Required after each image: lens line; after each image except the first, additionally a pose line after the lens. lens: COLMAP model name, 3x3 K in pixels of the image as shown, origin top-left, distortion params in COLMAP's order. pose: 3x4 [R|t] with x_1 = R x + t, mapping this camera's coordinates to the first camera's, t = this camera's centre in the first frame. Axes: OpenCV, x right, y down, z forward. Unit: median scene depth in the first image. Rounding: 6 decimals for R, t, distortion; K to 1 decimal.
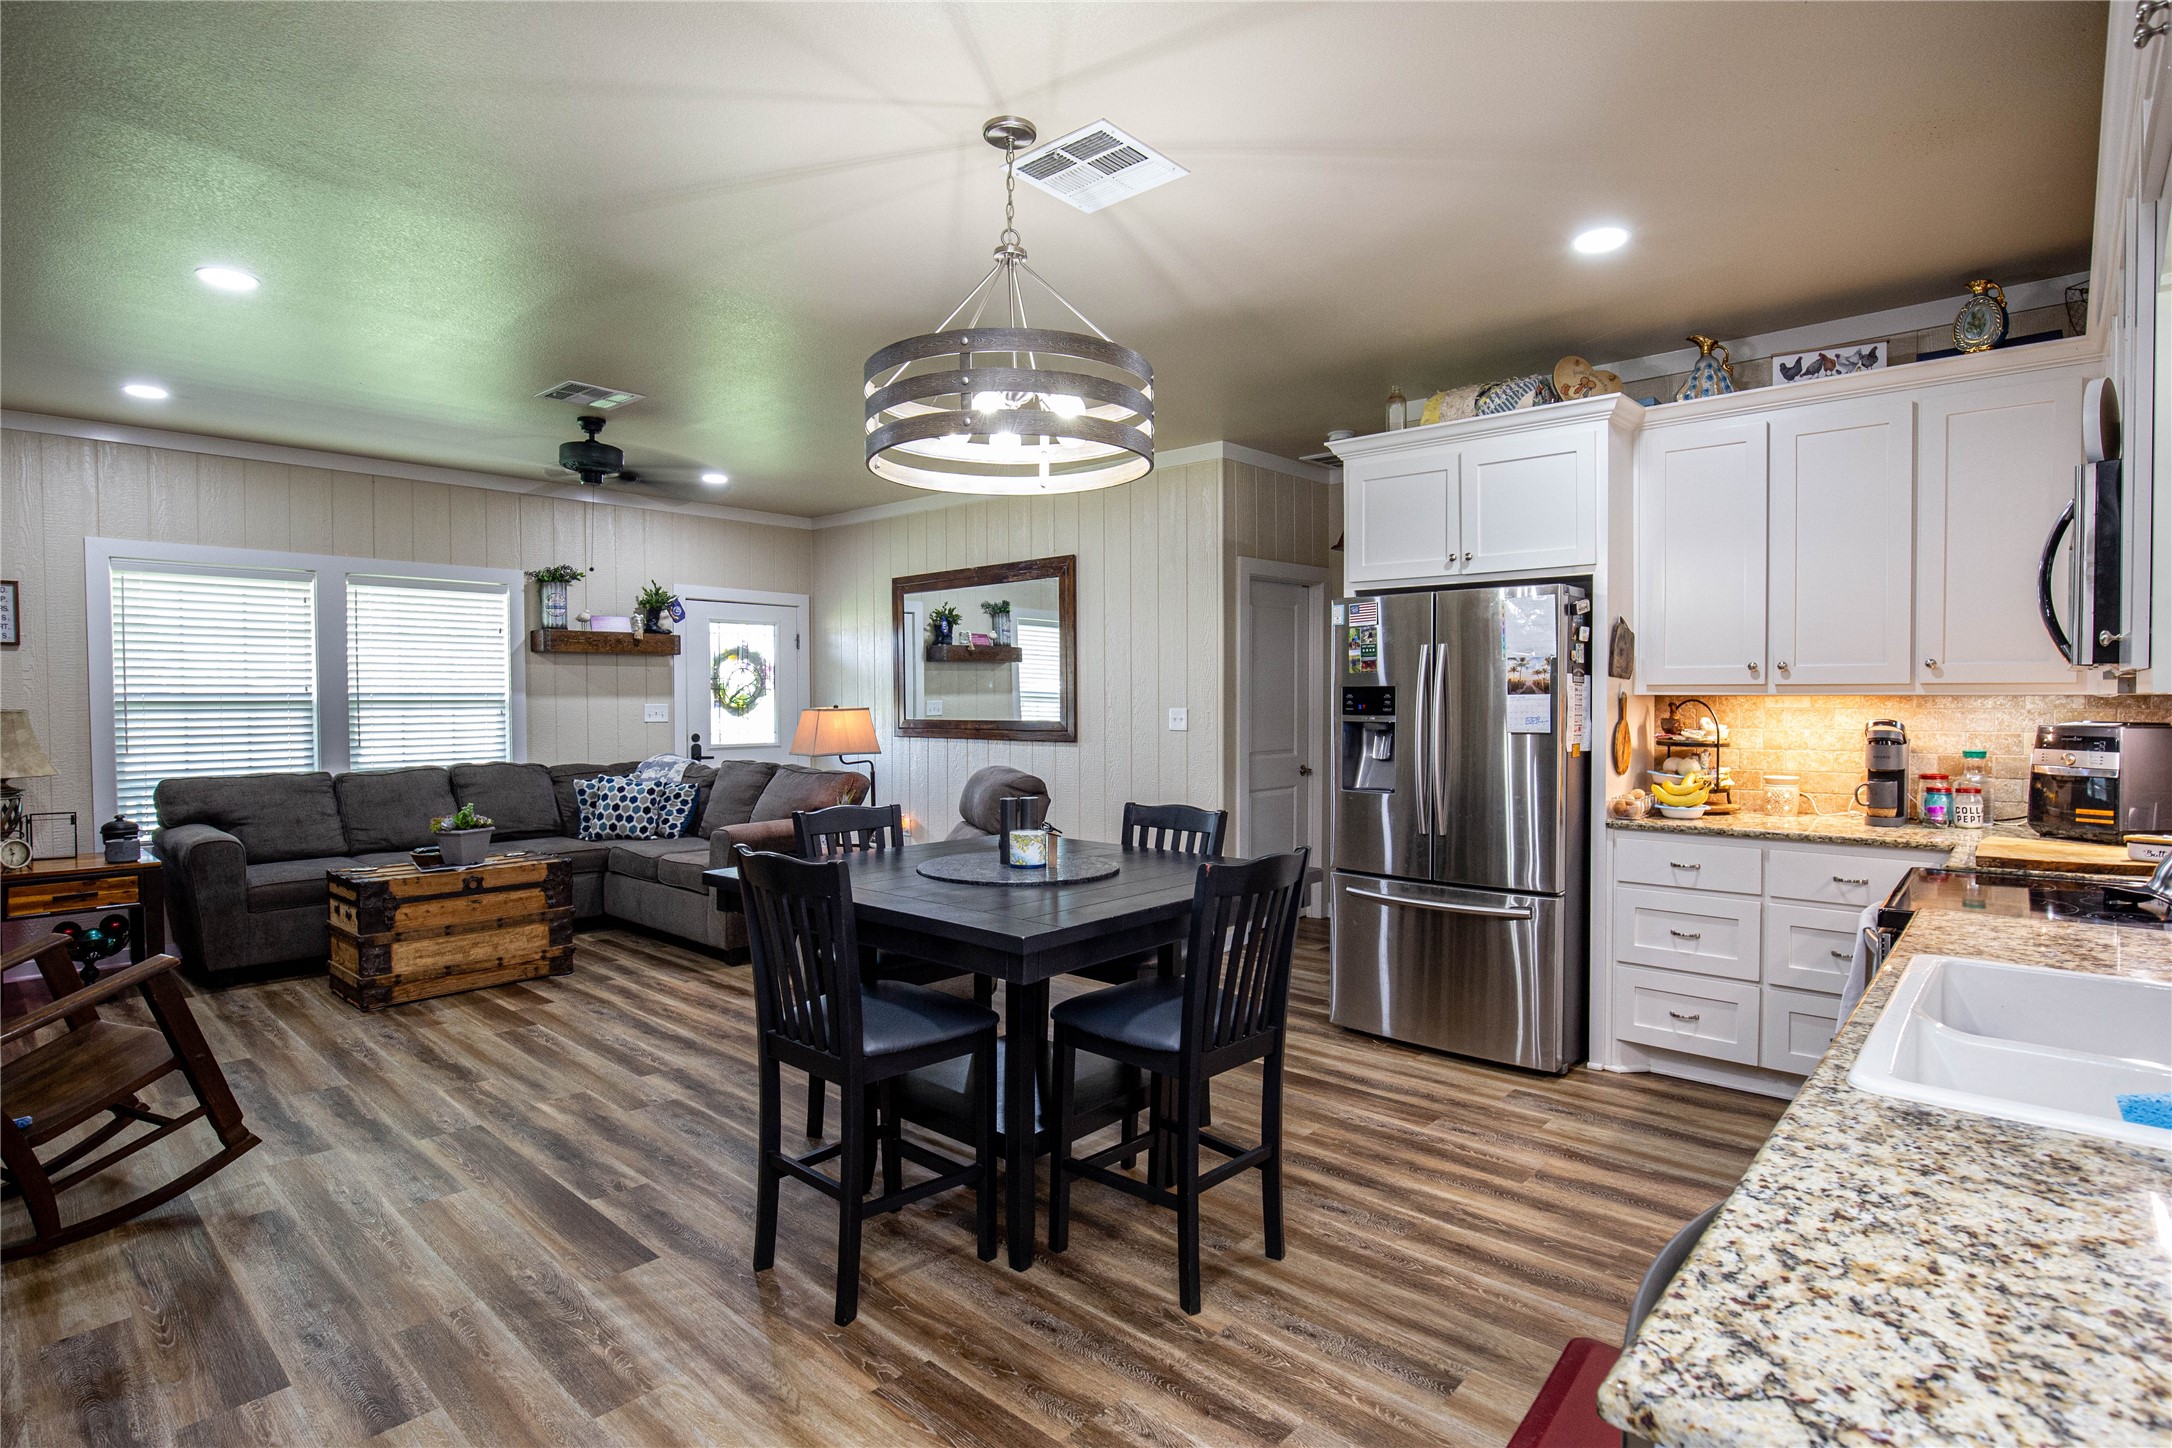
lens RADIAL K [[1085.5, 0, 1086.3], [0, 1085.5, 722.3], [0, 0, 1]] dist [-0.027631, 0.004280]
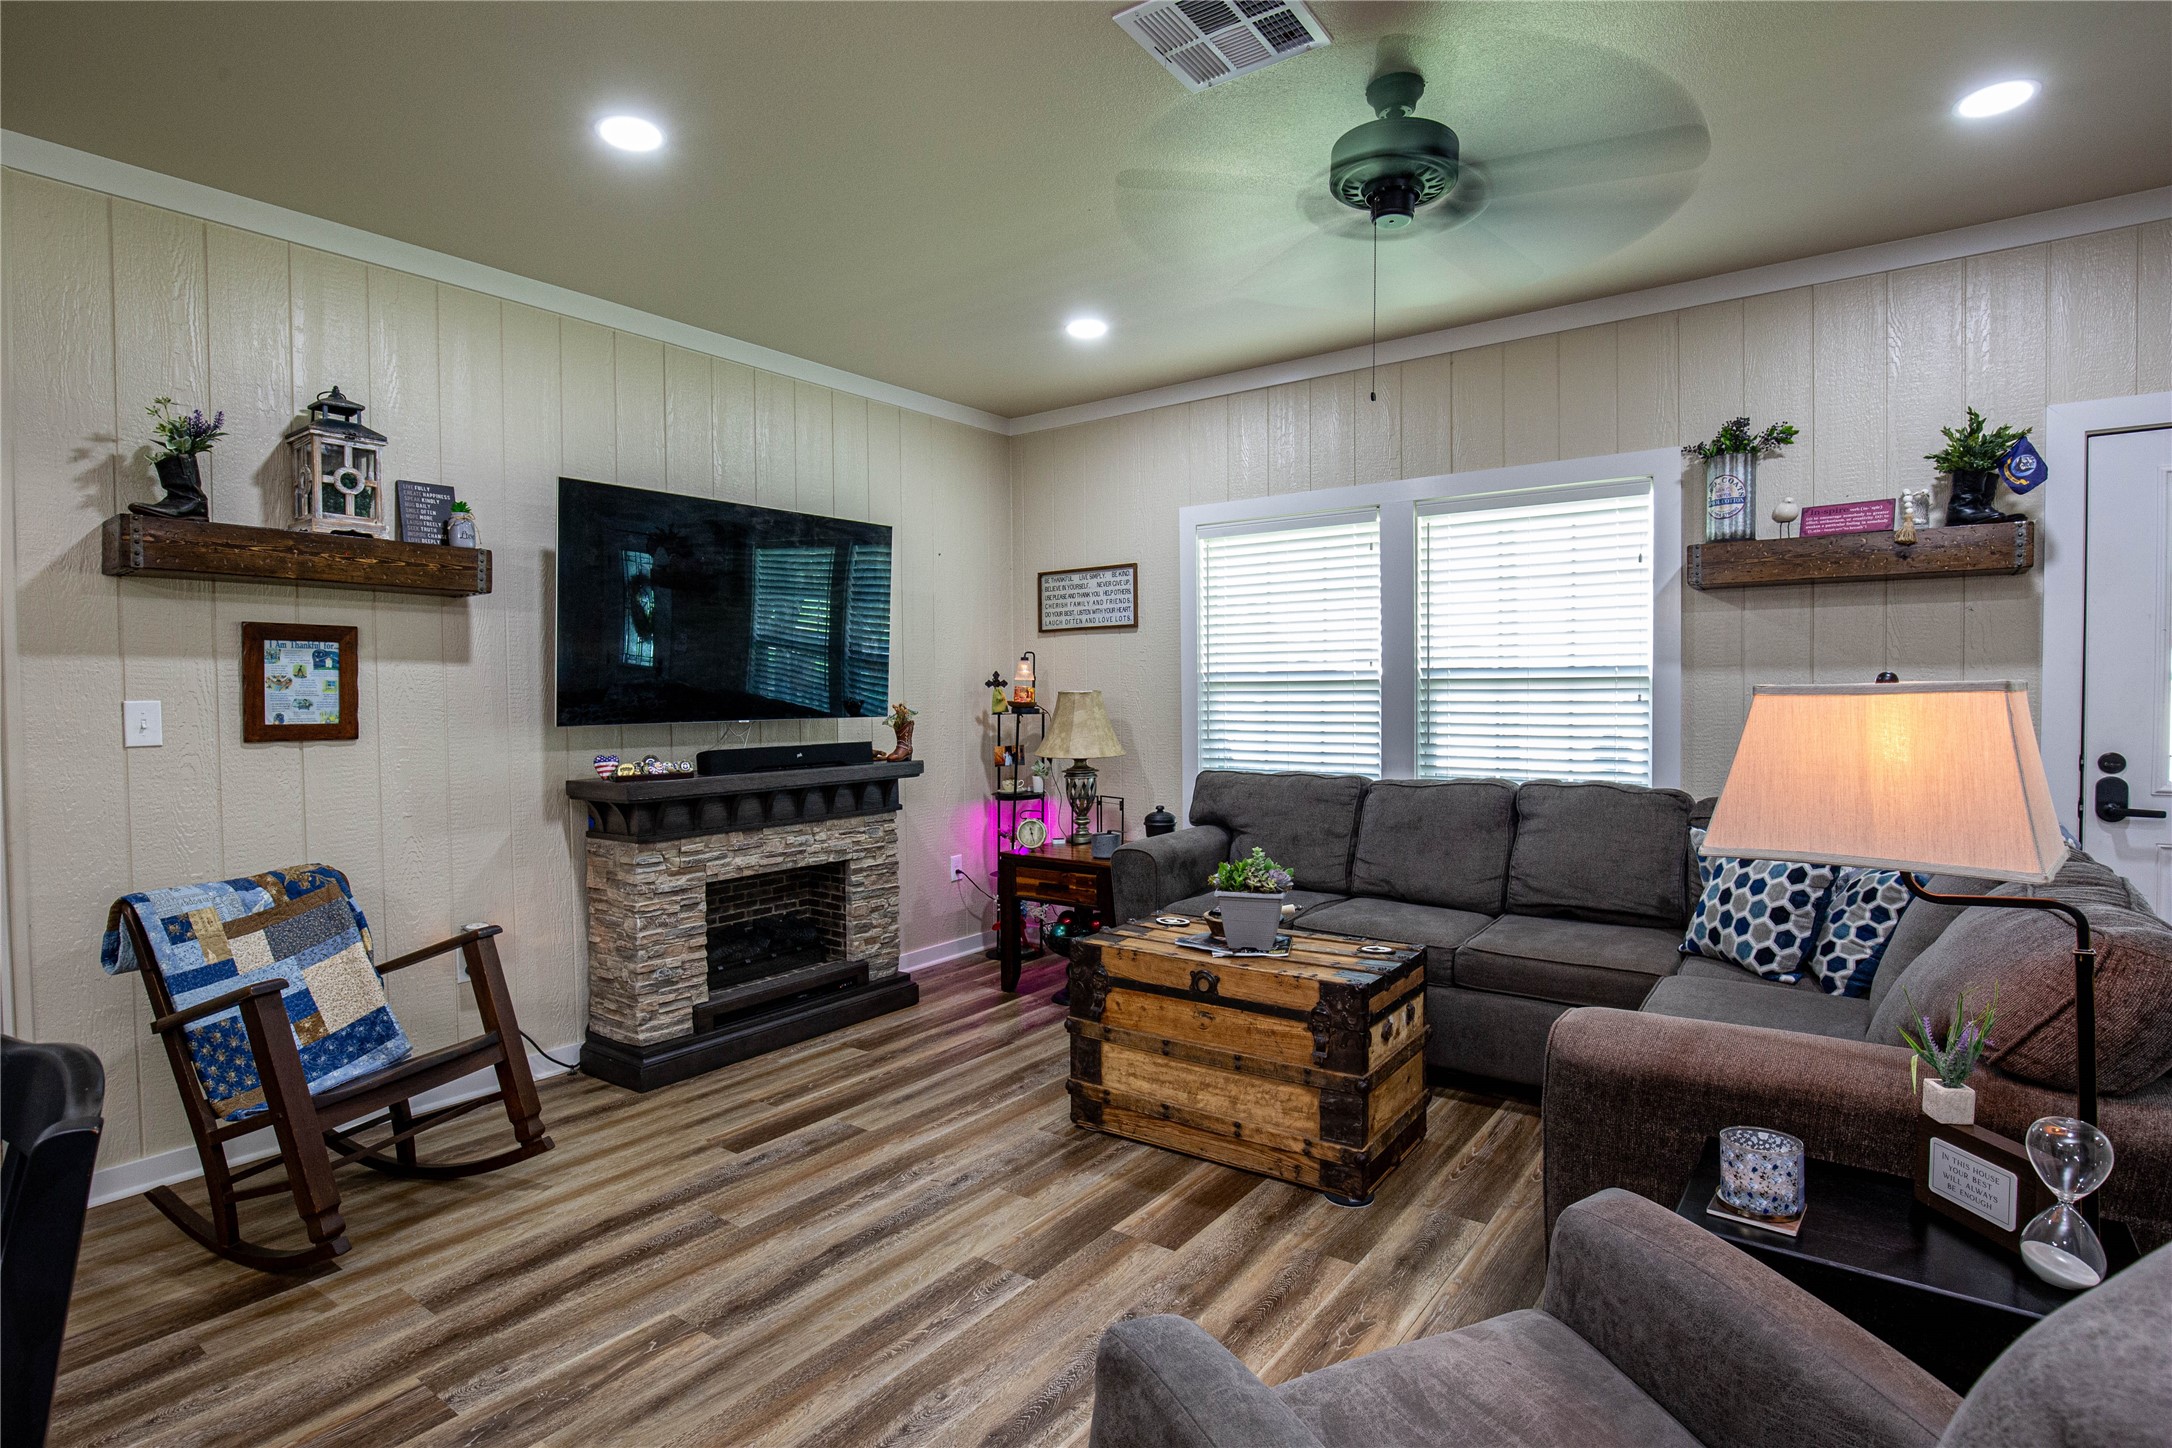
lens RADIAL K [[1085.5, 0, 1082.4], [0, 1085.5, 722.7], [0, 0, 1]] dist [-0.027631, 0.004280]
pose [[0.099674, 0.027649, -0.994636, 0.012283], [-0.016641, 0.999520, 0.026117, -0.007608], [0.994881, 0.013948, 0.100086, 0.807463]]
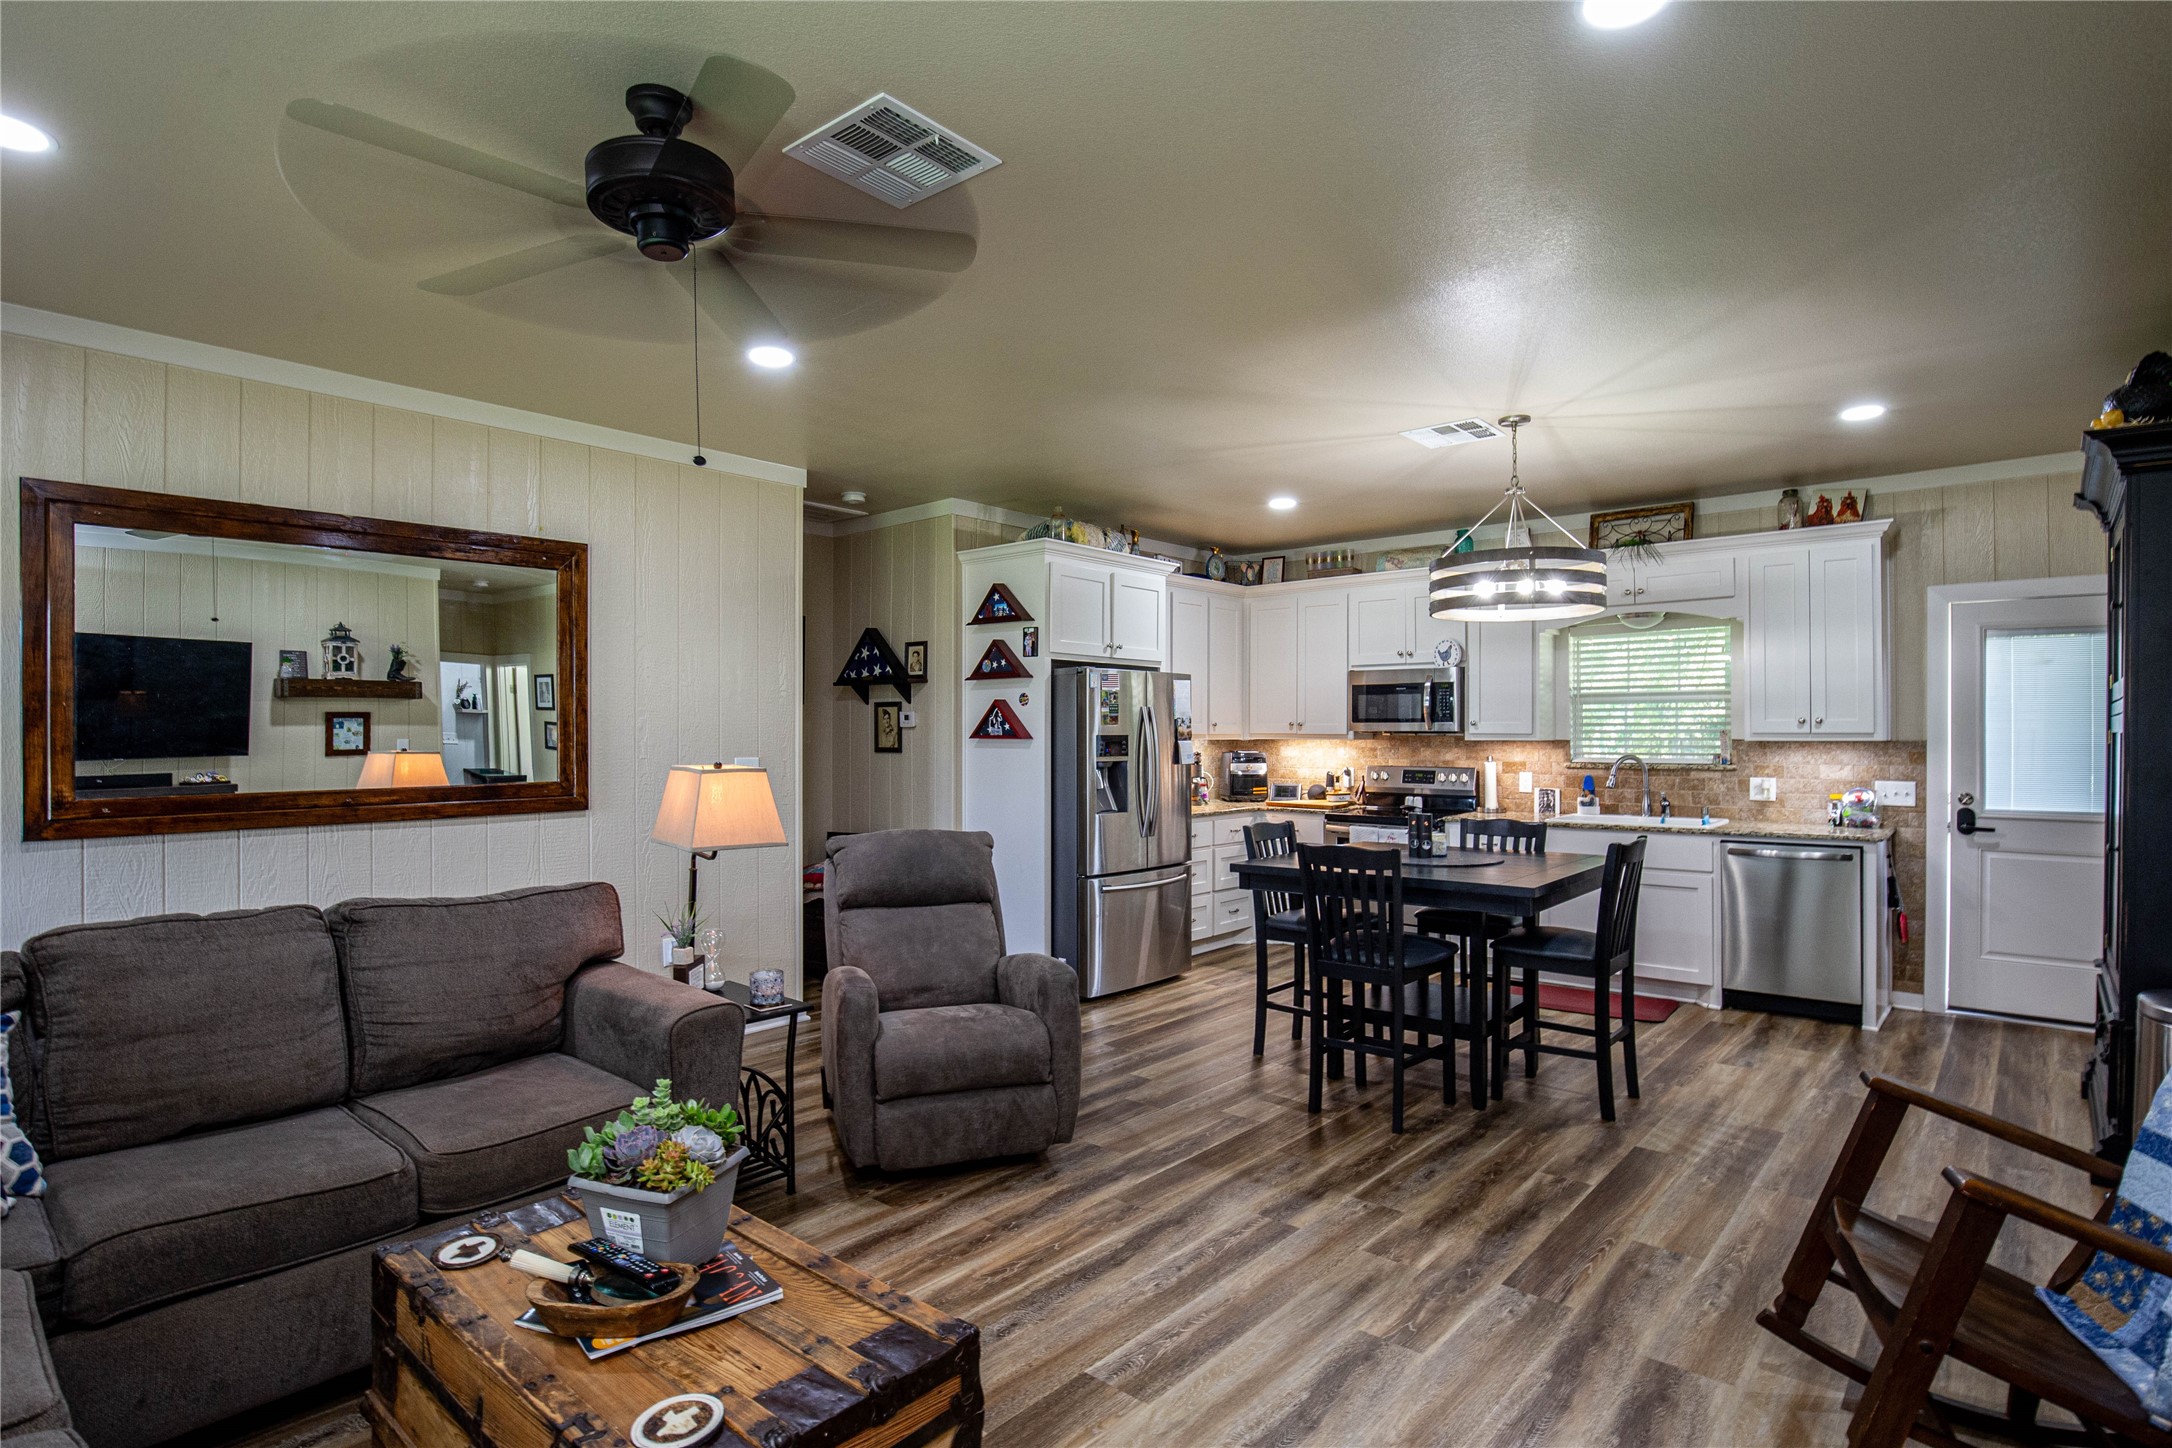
lens RADIAL K [[1085.5, 0, 1084.1], [0, 1085.5, 724.7], [0, 0, 1]] dist [-0.027631, 0.004280]
pose [[-0.010778, 0.009707, 0.999895, -0.870136], [0.023809, 0.999672, -0.009448, -0.026935], [-0.999658, 0.023705, -0.011006, 0.834273]]
